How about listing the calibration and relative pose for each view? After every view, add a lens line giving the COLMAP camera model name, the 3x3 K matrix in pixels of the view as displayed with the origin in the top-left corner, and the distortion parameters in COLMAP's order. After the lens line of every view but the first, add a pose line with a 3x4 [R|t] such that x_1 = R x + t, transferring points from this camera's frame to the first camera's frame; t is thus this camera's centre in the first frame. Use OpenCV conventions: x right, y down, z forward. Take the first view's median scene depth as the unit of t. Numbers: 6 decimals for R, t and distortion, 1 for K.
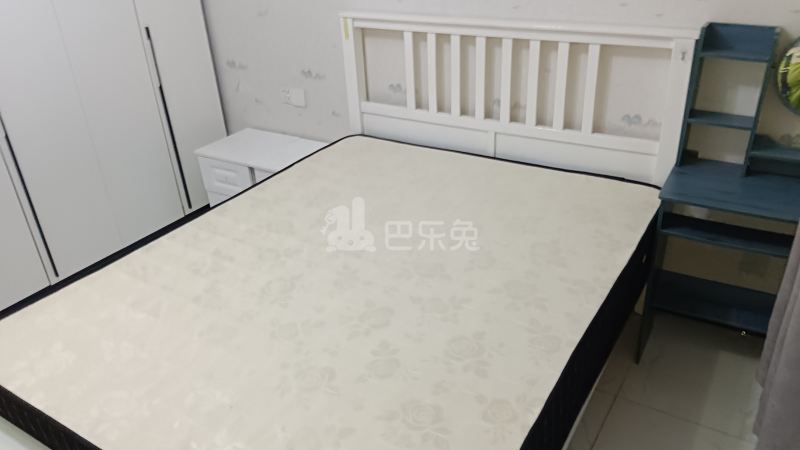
lens RADIAL K [[630.3, 0, 401.2], [0, 630.3, 226.9], [0, 0, 1]] dist [0.003304, -0.003844]
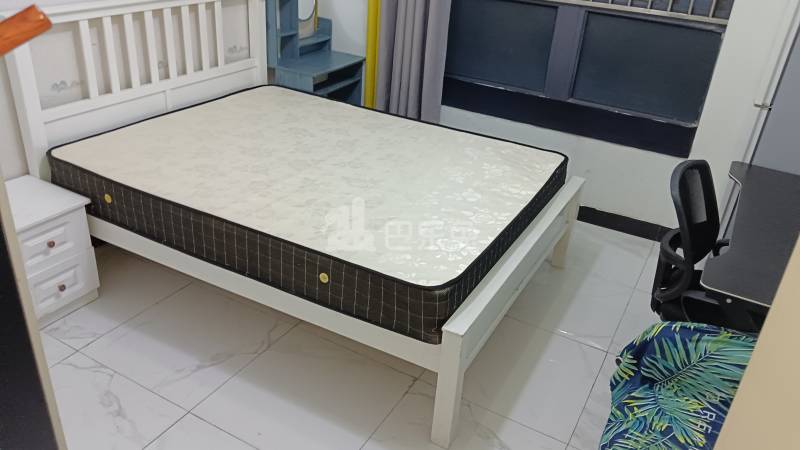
lens RADIAL K [[630.3, 0, 400.1], [0, 630.3, 222.9], [0, 0, 1]] dist [0.003304, -0.003844]
pose [[-0.042040, -0.427989, 0.902805, -1.091189], [0.398953, 0.821250, 0.407904, -0.265697], [-0.916007, 0.377325, 0.136222, 0.551927]]
